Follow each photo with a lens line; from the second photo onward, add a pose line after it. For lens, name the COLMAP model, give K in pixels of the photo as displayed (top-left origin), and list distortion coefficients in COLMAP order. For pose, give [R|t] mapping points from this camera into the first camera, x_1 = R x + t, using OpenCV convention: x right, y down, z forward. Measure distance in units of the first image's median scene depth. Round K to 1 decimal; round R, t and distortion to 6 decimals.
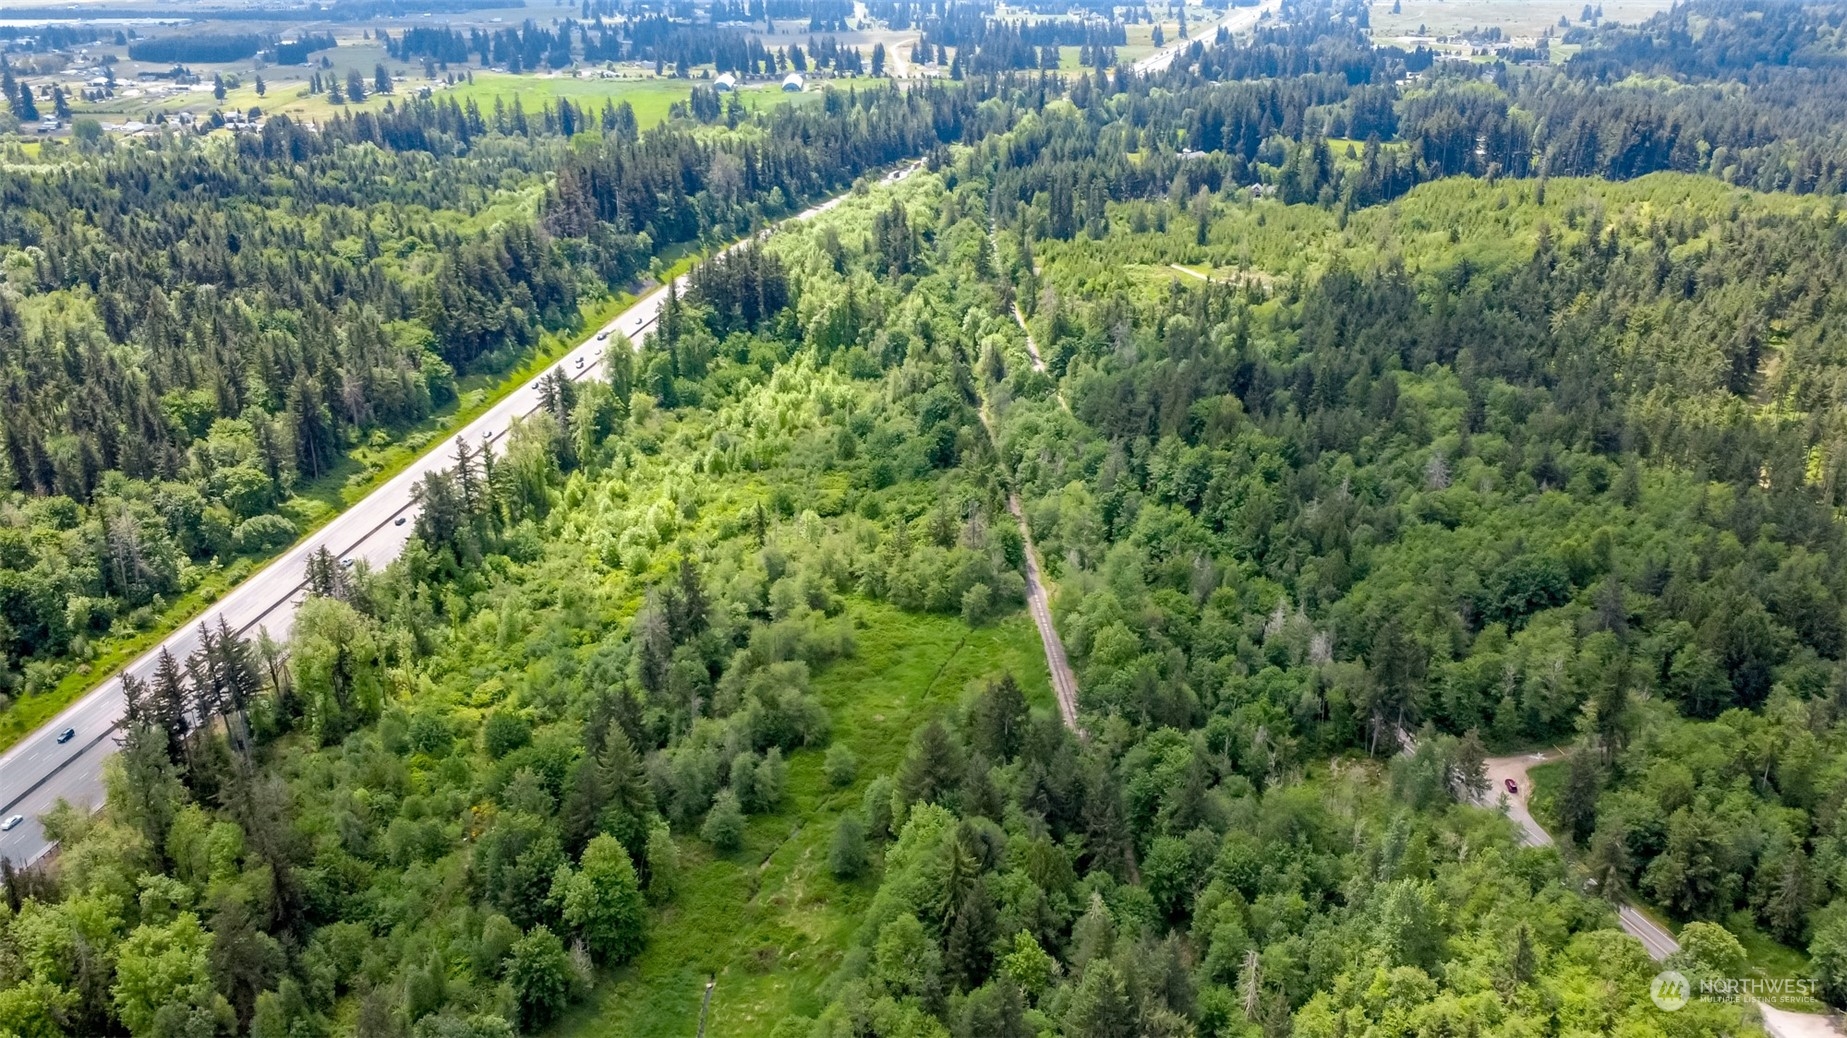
lens RADIAL K [[1334.8, 0, 913.3], [0, 1334.8, 567.0], [0, 0, 1]] dist [0.008759, 0.002311]
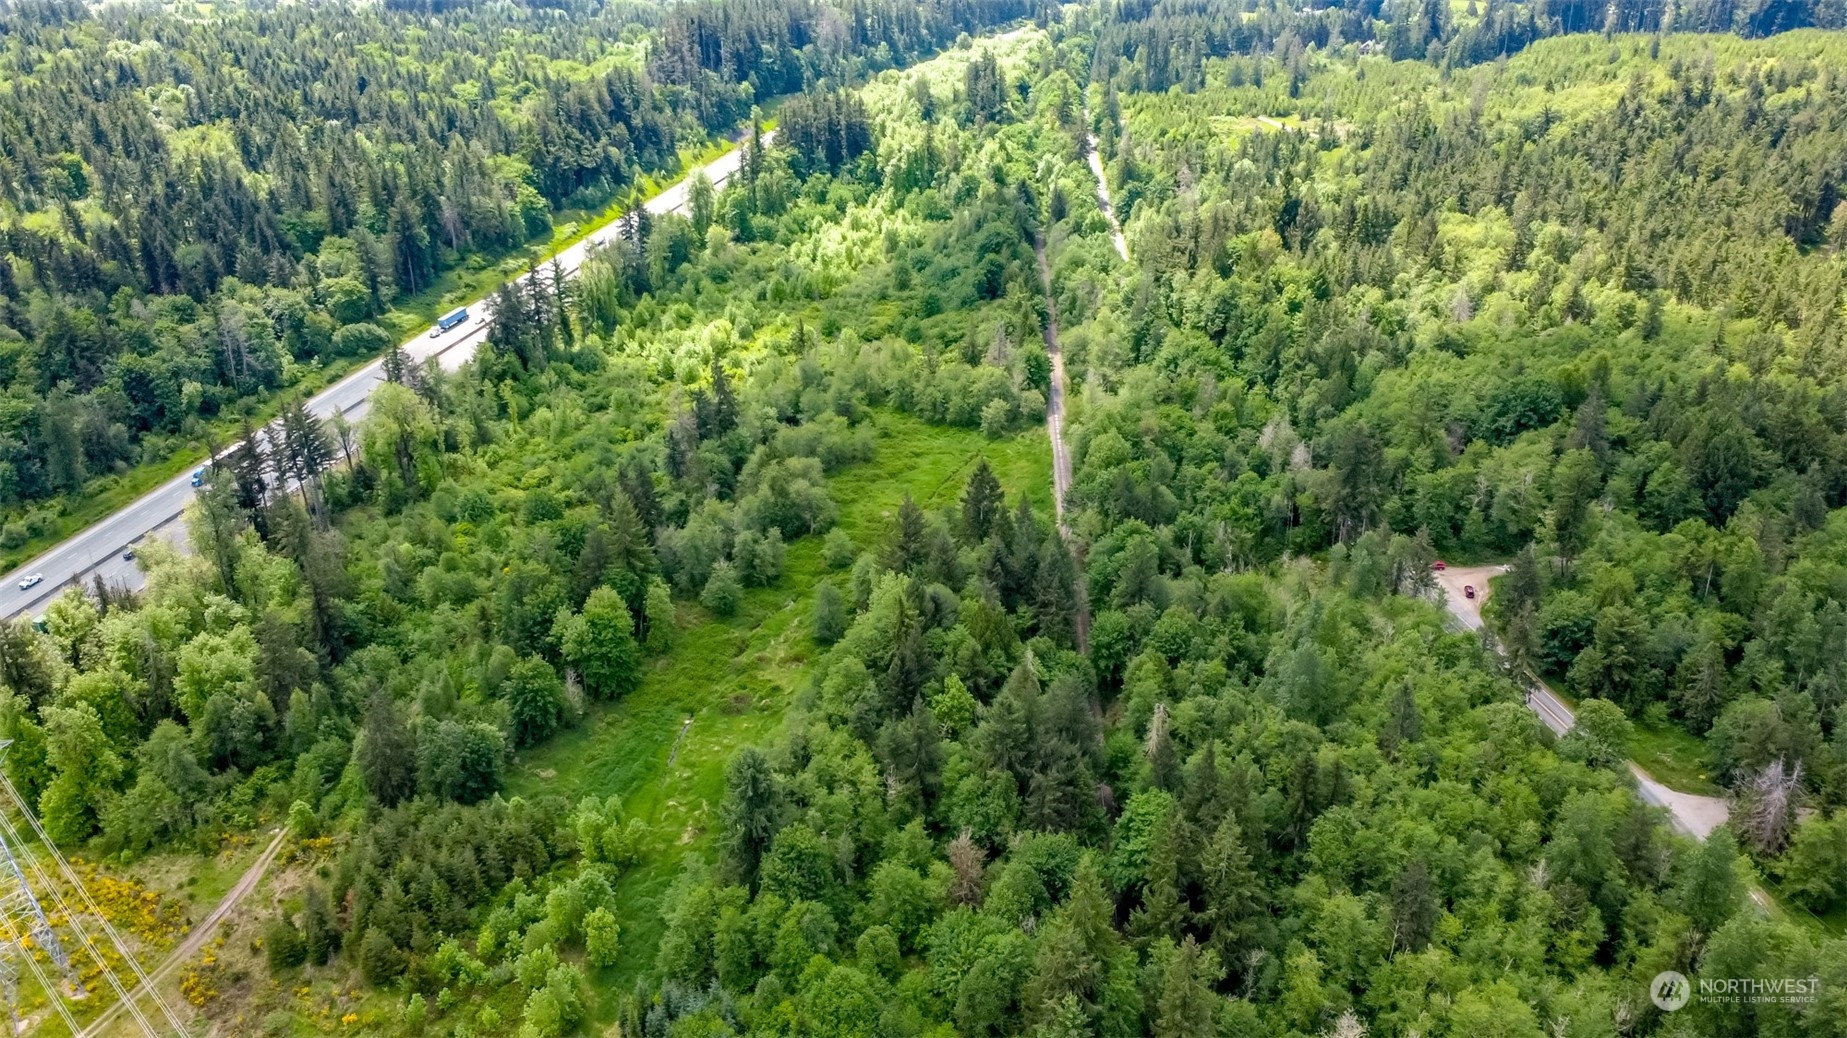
lens RADIAL K [[1323.3, 0, 923.5], [0, 1323.3, 519.0], [0, 0, 1]] dist [0.007796, 0.001542]
pose [[0.994194, 0.039400, -0.100131, 0.099609], [-0.034062, 0.997934, 0.054466, 0.052286], [0.102070, -0.050739, 0.993482, -0.048340]]
